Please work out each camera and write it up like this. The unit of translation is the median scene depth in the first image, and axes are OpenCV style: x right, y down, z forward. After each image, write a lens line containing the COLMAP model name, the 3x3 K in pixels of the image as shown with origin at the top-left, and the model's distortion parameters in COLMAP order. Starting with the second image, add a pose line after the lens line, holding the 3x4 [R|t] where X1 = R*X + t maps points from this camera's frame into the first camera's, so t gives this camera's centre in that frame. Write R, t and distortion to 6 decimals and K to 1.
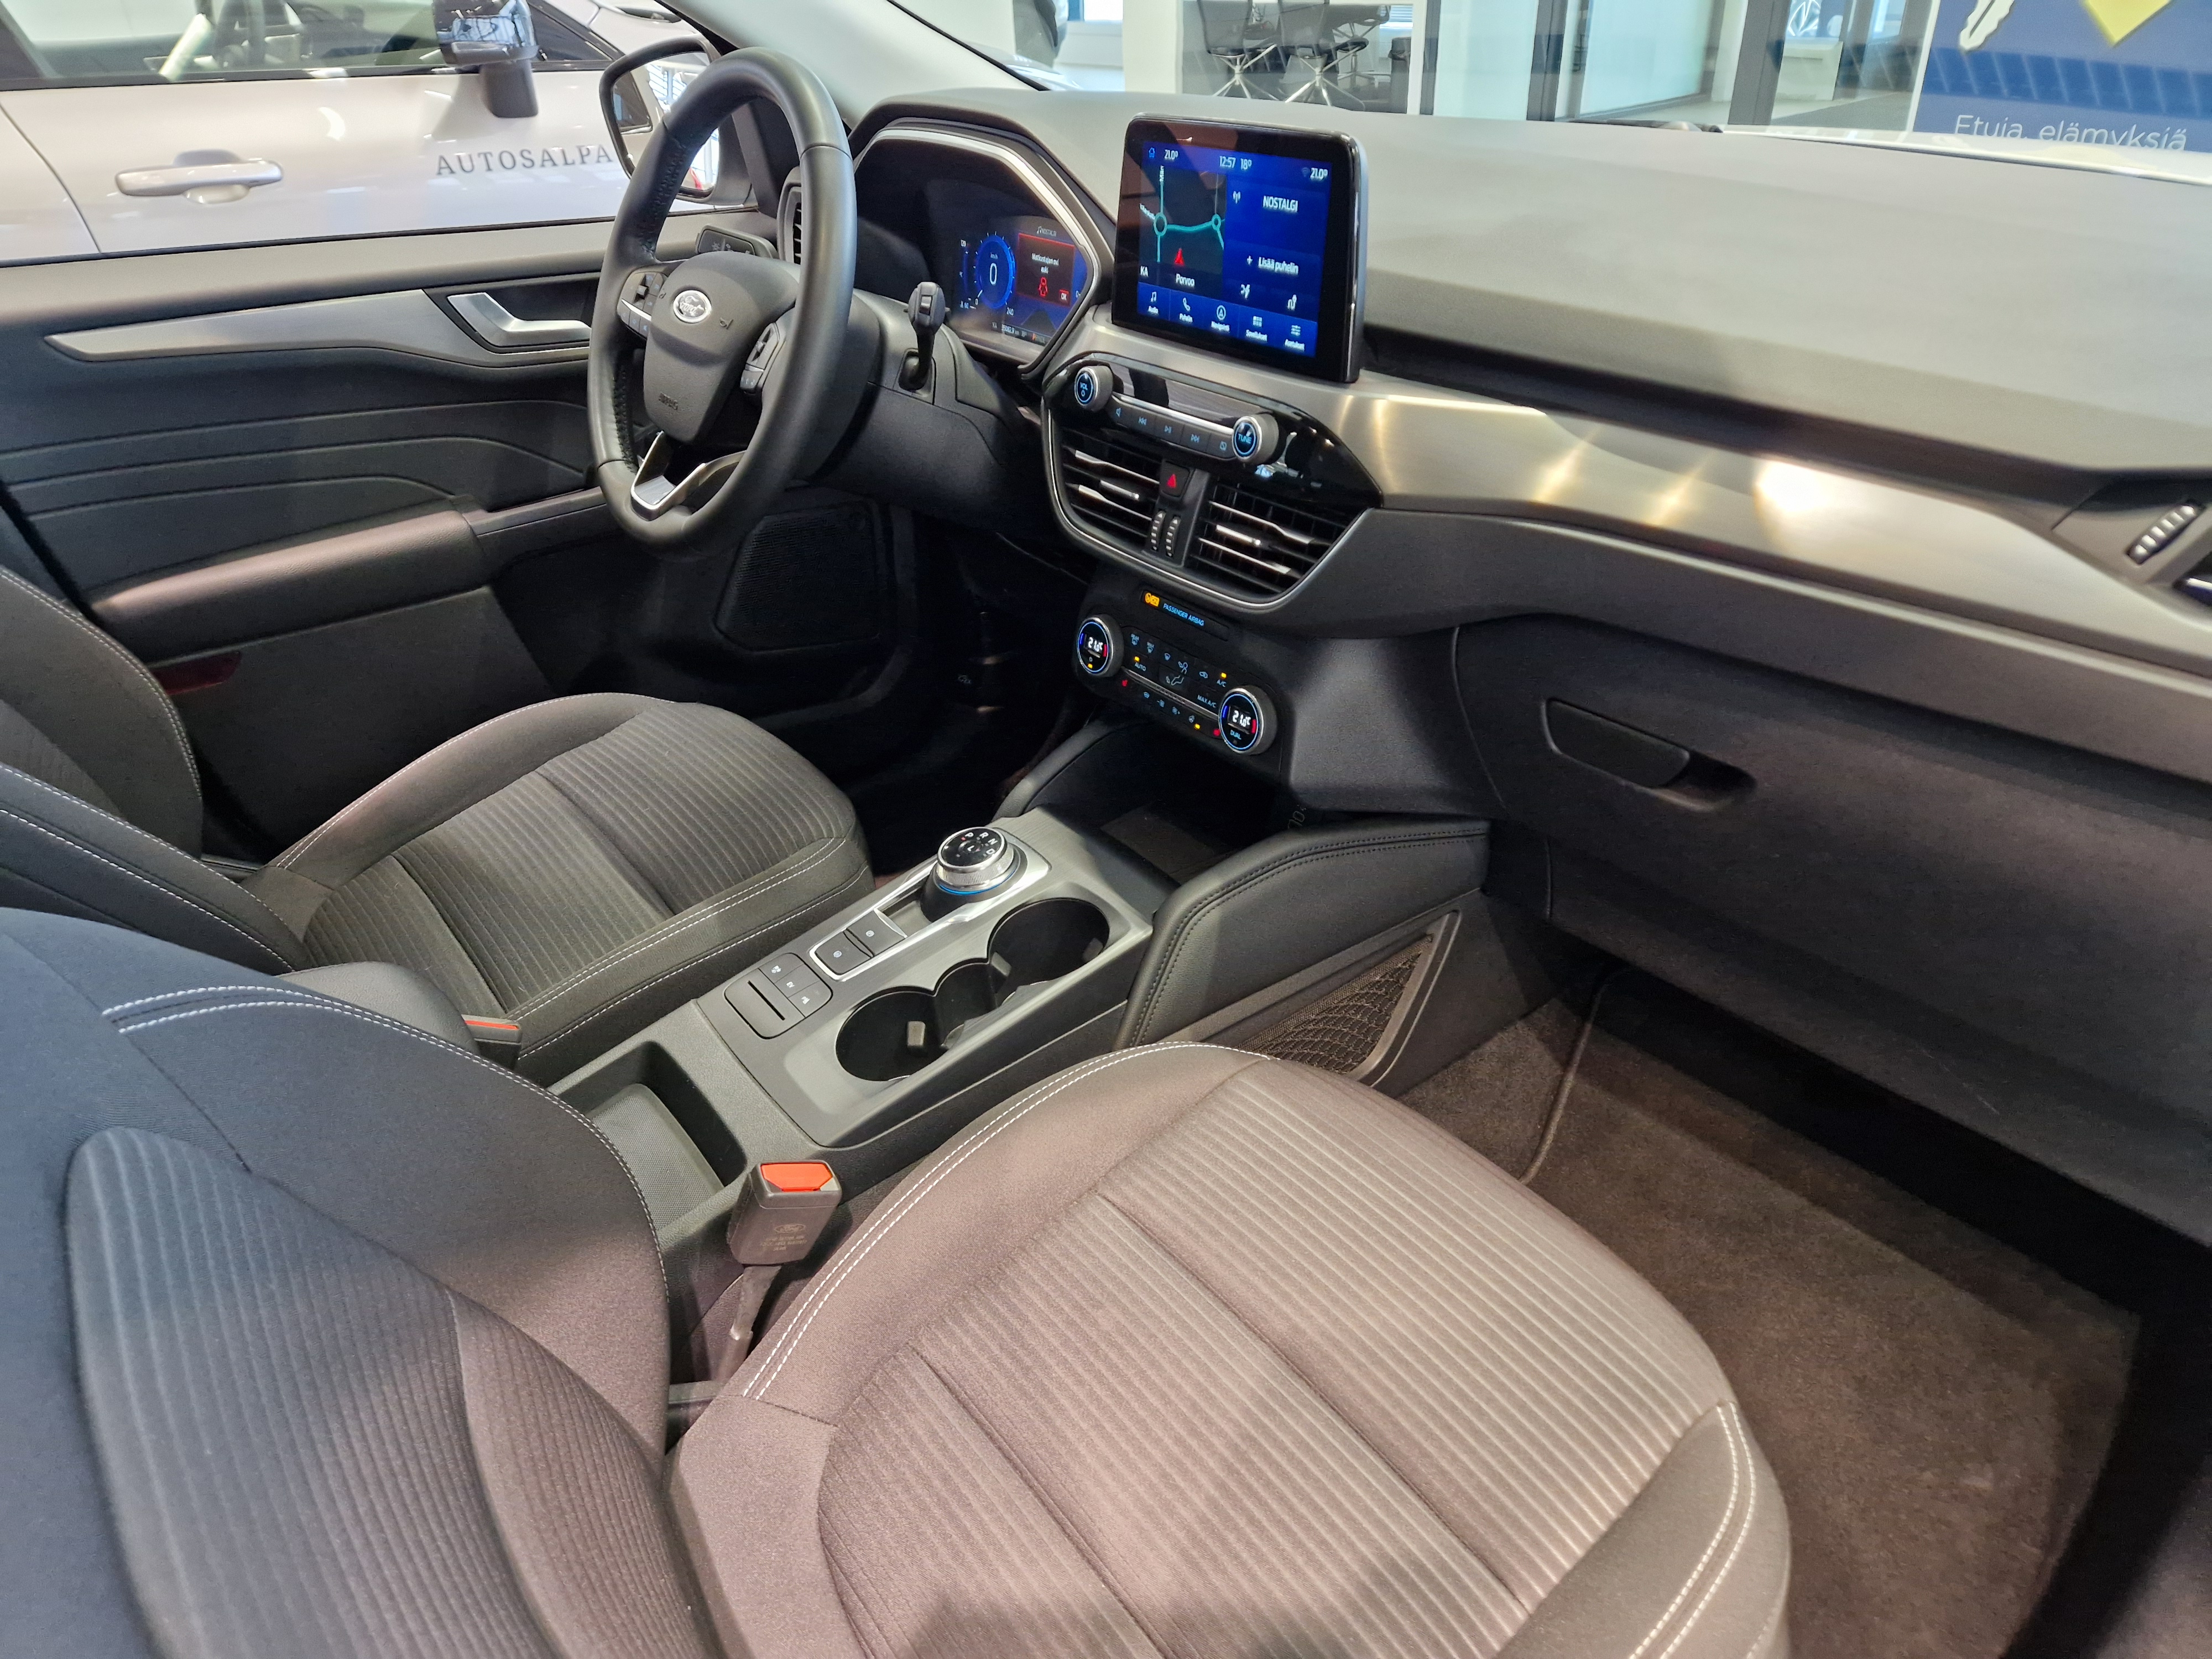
lens RADIAL K [[1449.2, 0, 1117.3], [0, 1449.2, 853.5], [0, 0, 1]] dist [0.072426, -0.045276]
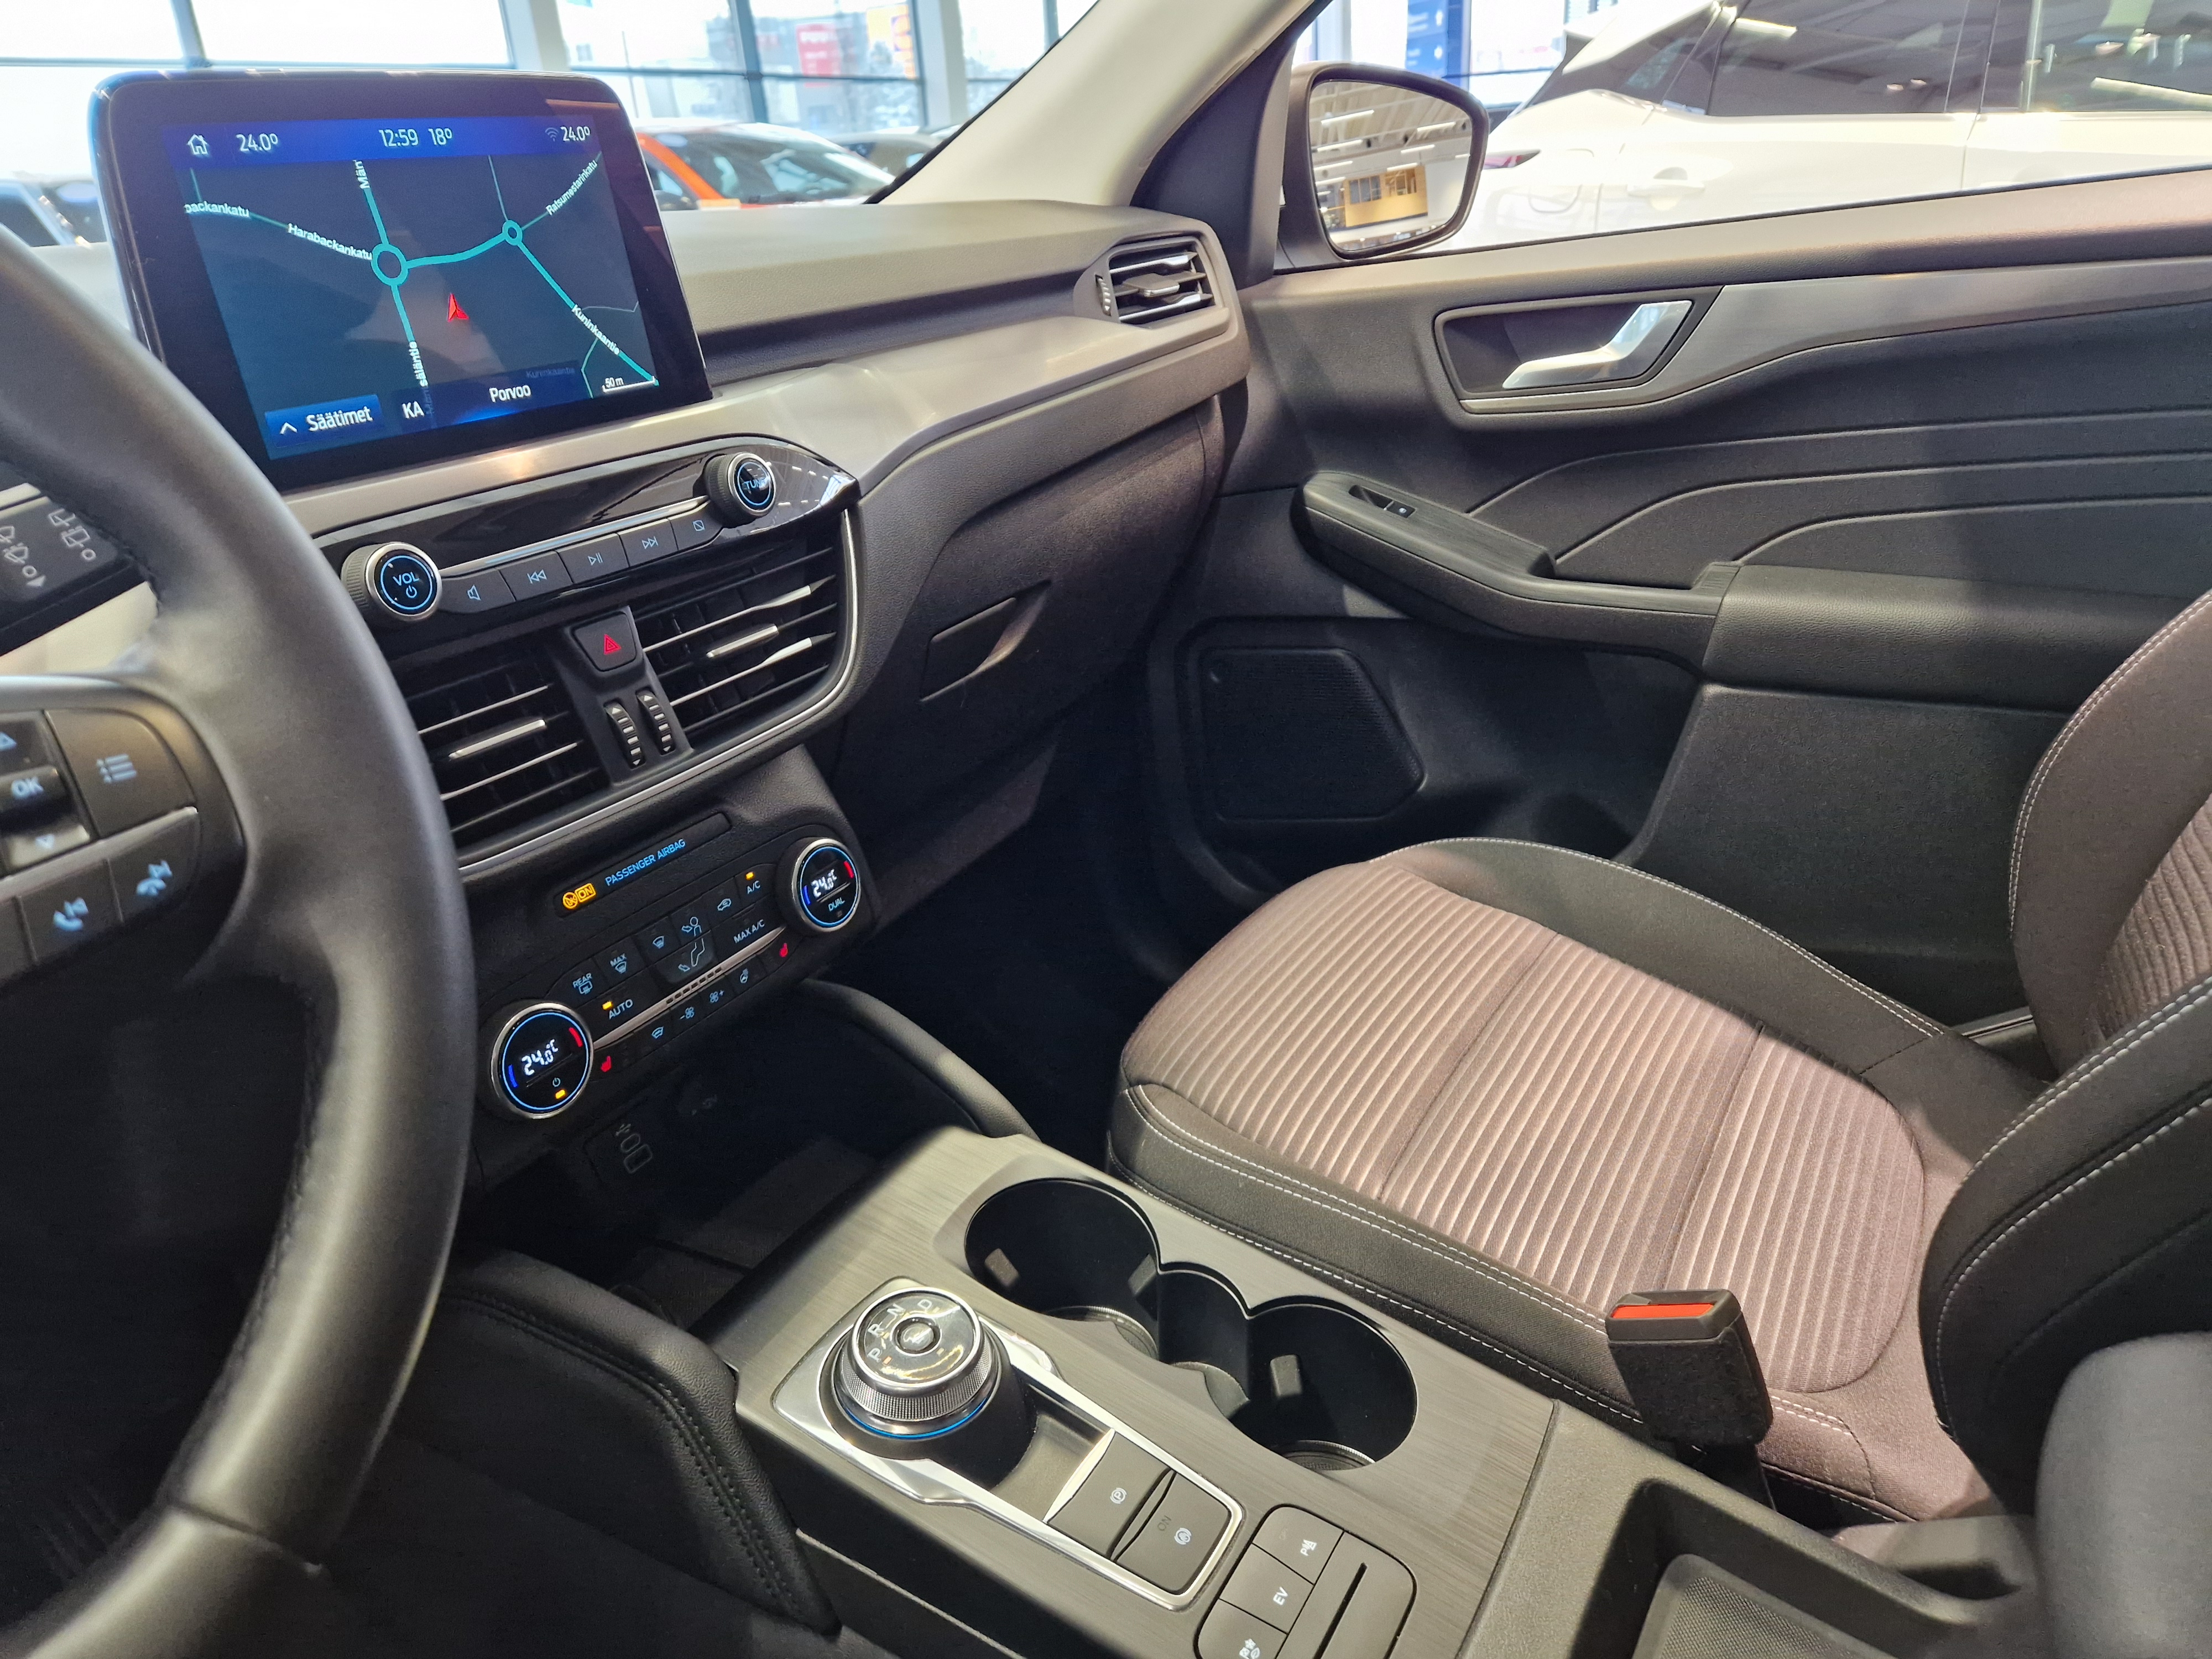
lens RADIAL K [[1482.4, 0, 1111.7], [0, 1482.4, 830.7], [0, 0, 1]] dist [0.068090, -0.073075]
pose [[-0.361767, -0.316666, 0.876839, -0.587849], [0.569046, 0.670001, 0.476745, -0.373651], [-0.738452, 0.671433, -0.062187, 0.923909]]
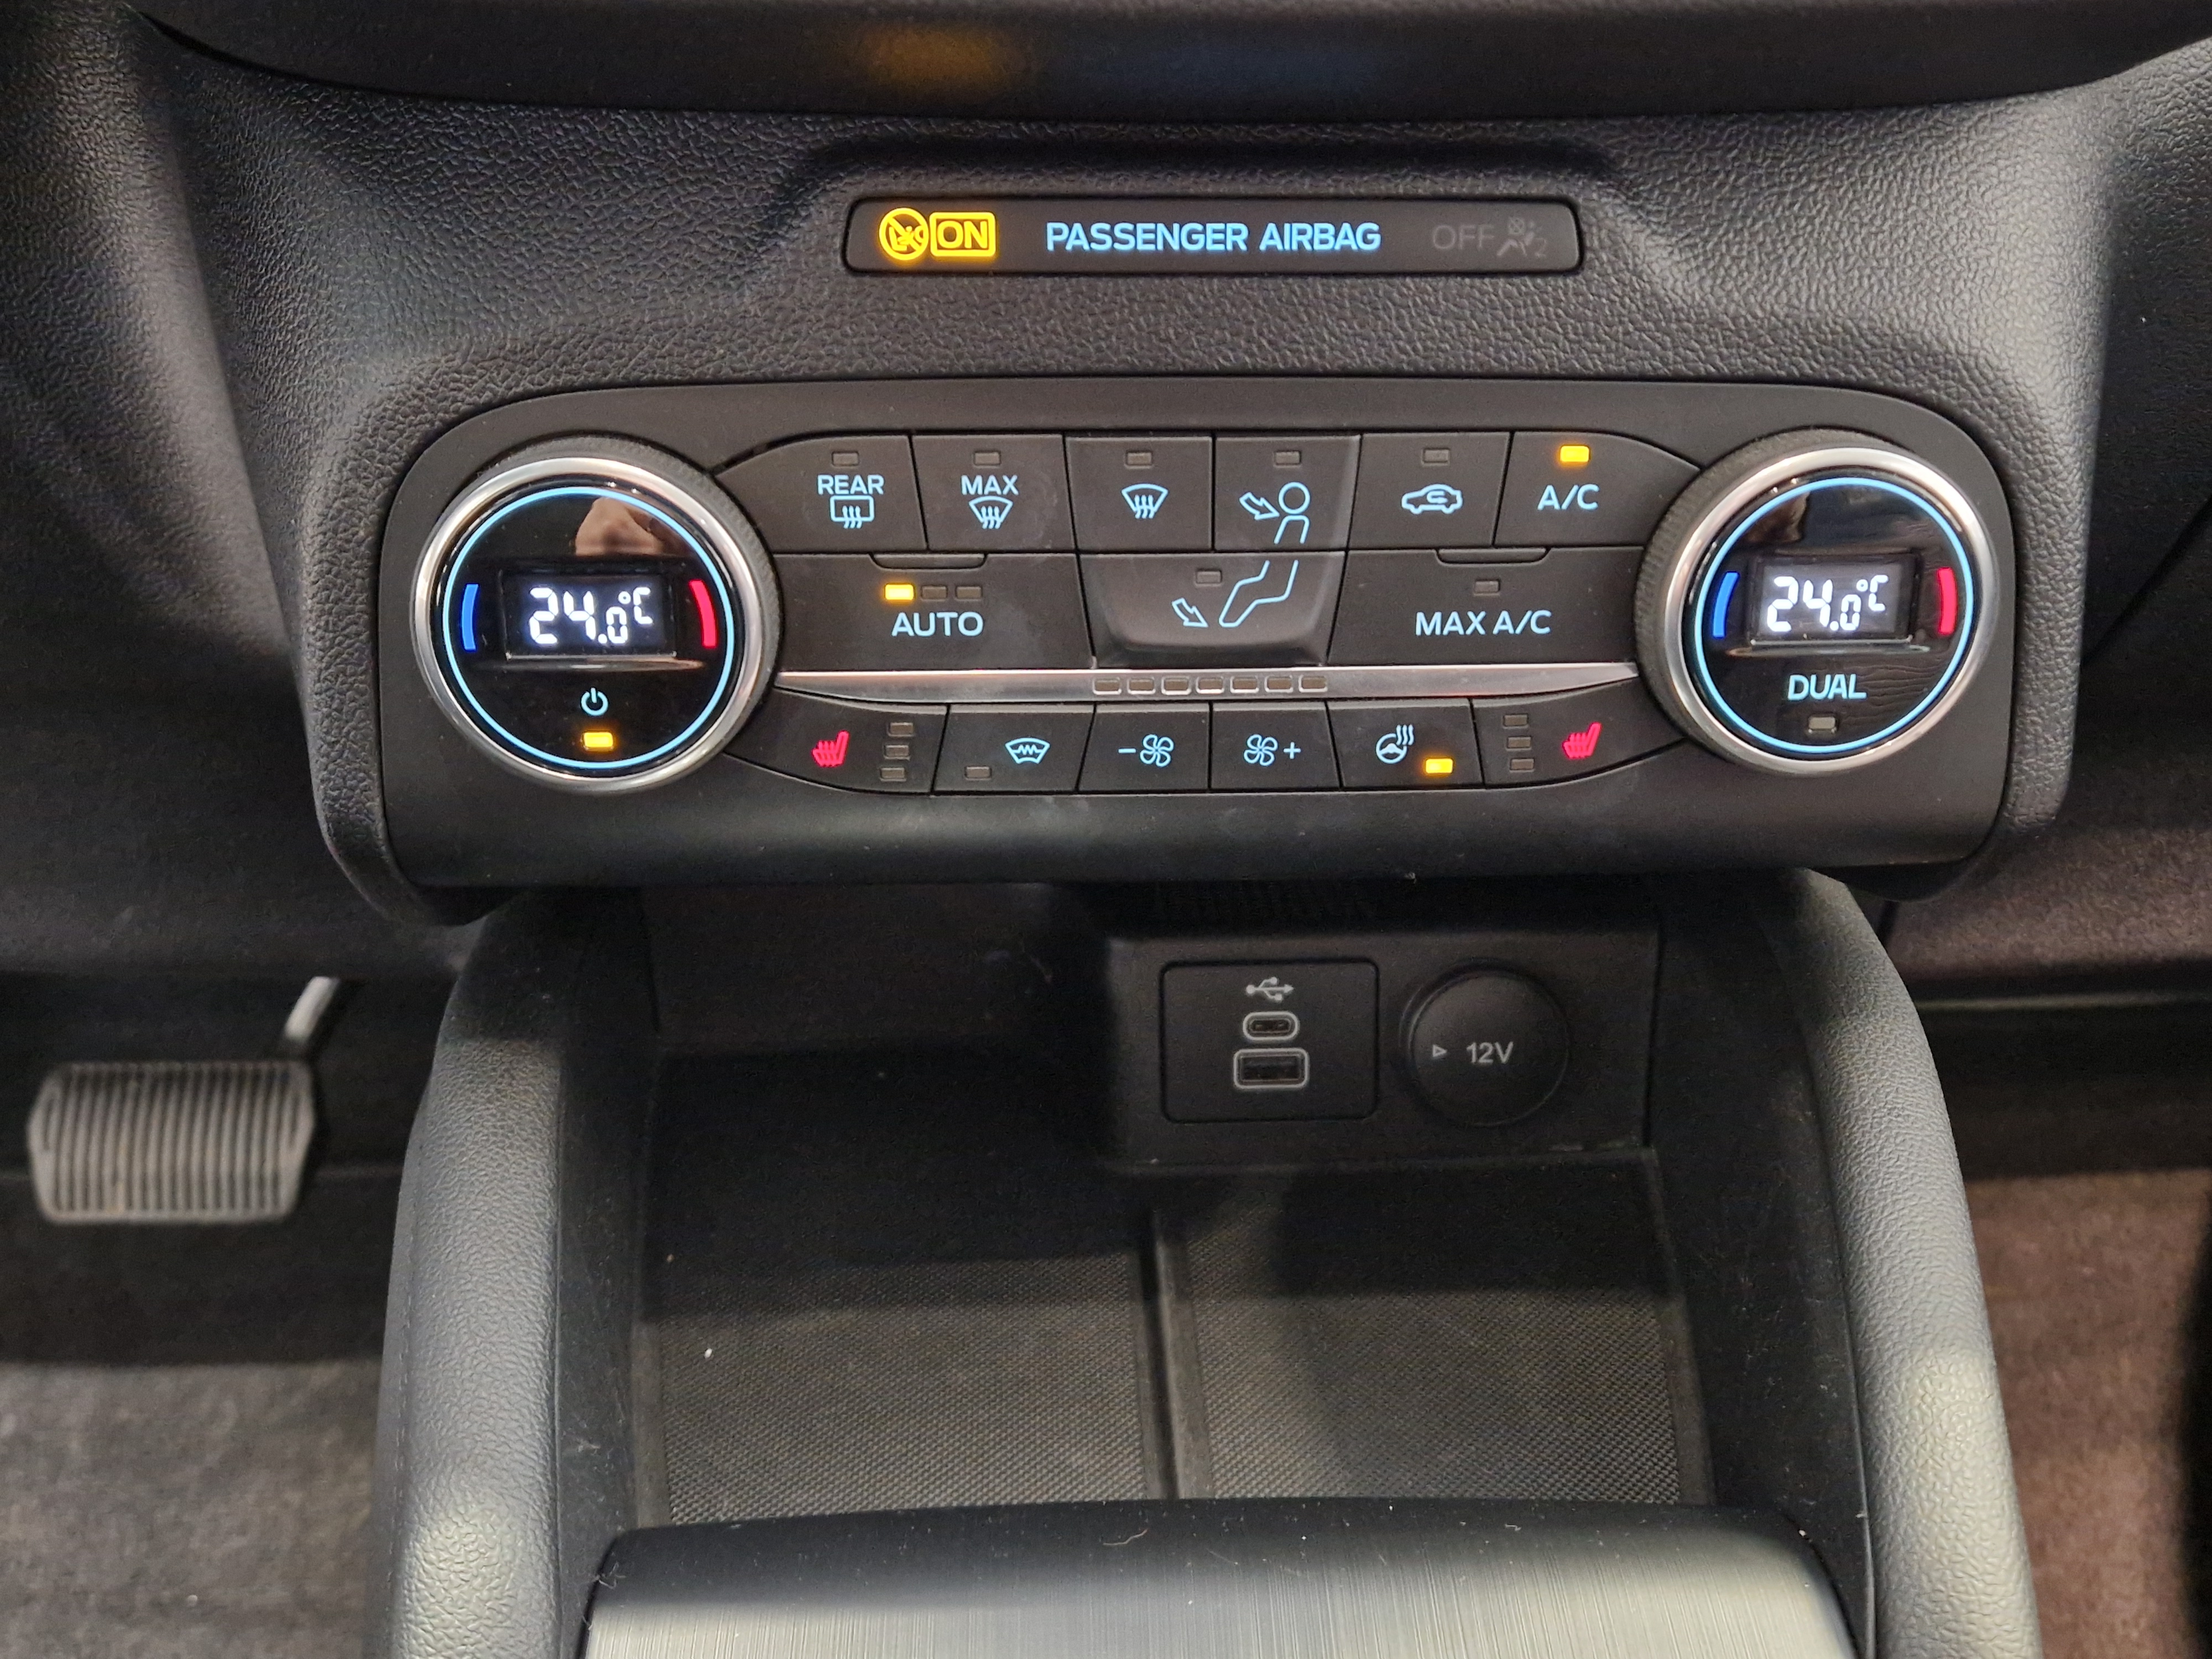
lens RADIAL K [[2055.8, 0, 1119.3], [0, 2055.8, 832.9], [0, 0, 1]] dist [0.038689, -0.019061]
pose [[0.570578, -0.363684, 0.736325, -0.190084], [0.410704, 0.902789, 0.127650, -0.140185], [-0.711171, 0.229577, 0.664478, 0.886549]]
